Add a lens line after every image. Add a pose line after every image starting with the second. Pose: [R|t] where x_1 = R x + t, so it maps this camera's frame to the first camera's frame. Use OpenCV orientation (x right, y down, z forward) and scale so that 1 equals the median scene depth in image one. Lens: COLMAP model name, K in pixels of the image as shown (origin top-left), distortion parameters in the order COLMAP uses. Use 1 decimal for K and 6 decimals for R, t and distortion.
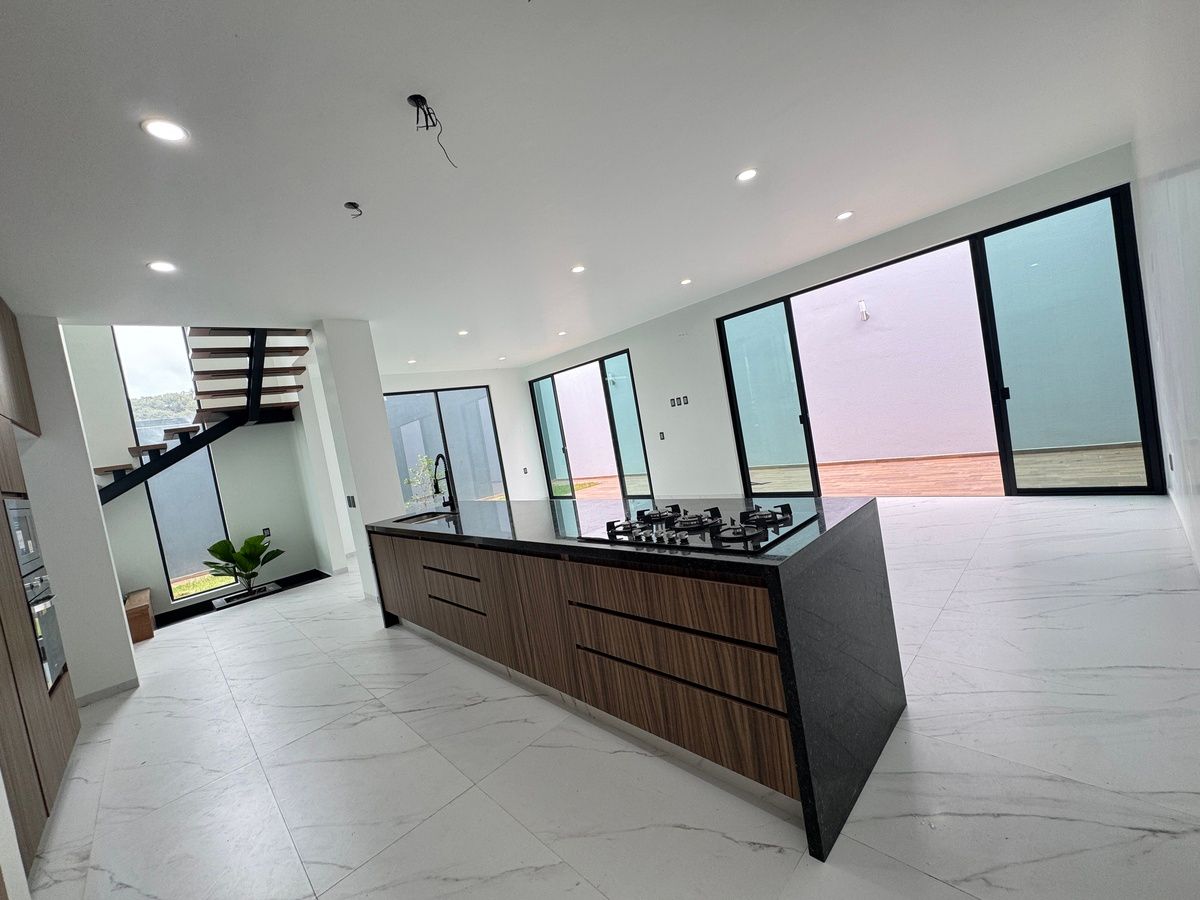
lens RADIAL K [[480.7, 0, 600.2], [0, 480.7, 447.4], [0, 0, 1]] dist [-0.000237, -0.000309]
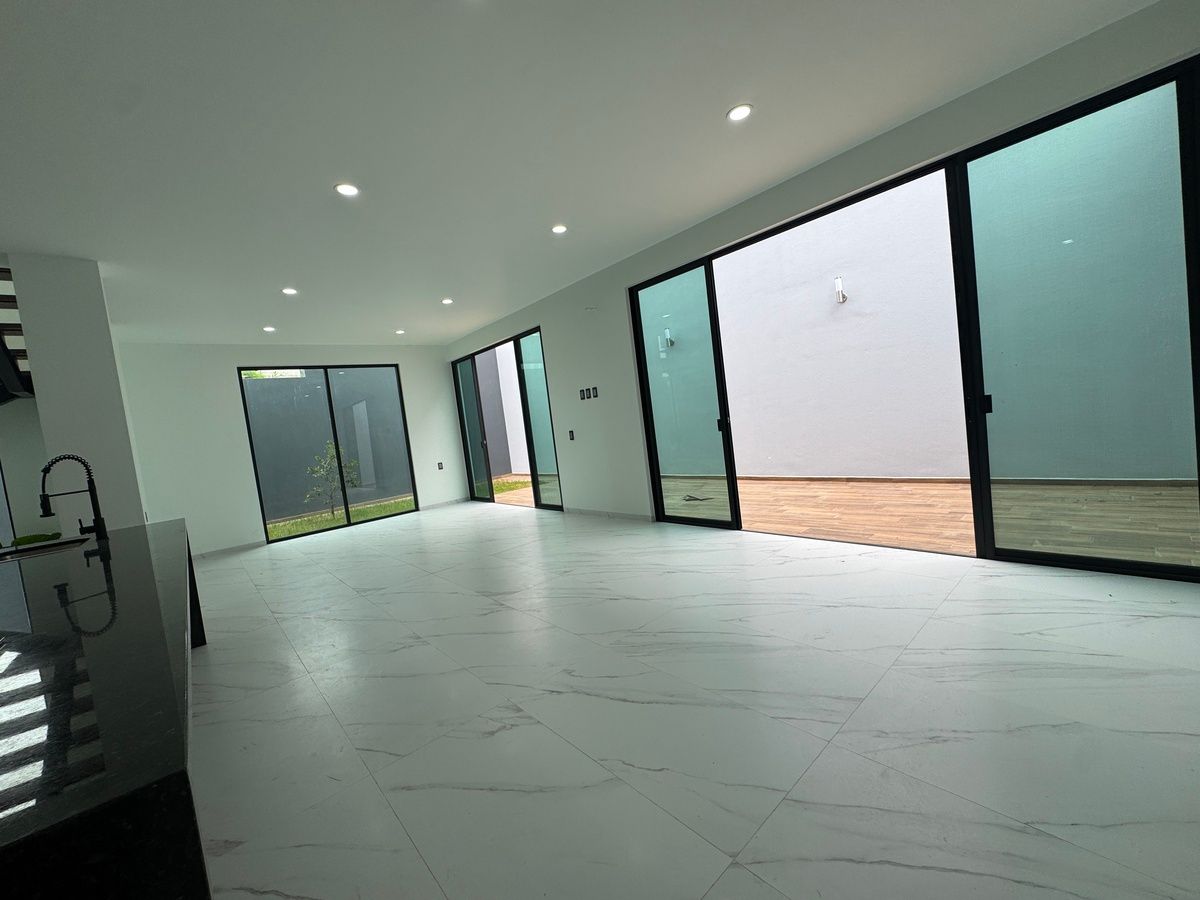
lens RADIAL K [[482.4, 0, 601.3], [0, 482.4, 446.9], [0, 0, 1]] dist [0.001033, -0.000252]
pose [[0.997885, 0.052675, -0.038087, 0.238701], [-0.051877, 0.998419, 0.021632, -0.028101], [0.039166, -0.019610, 0.999040, 0.219123]]
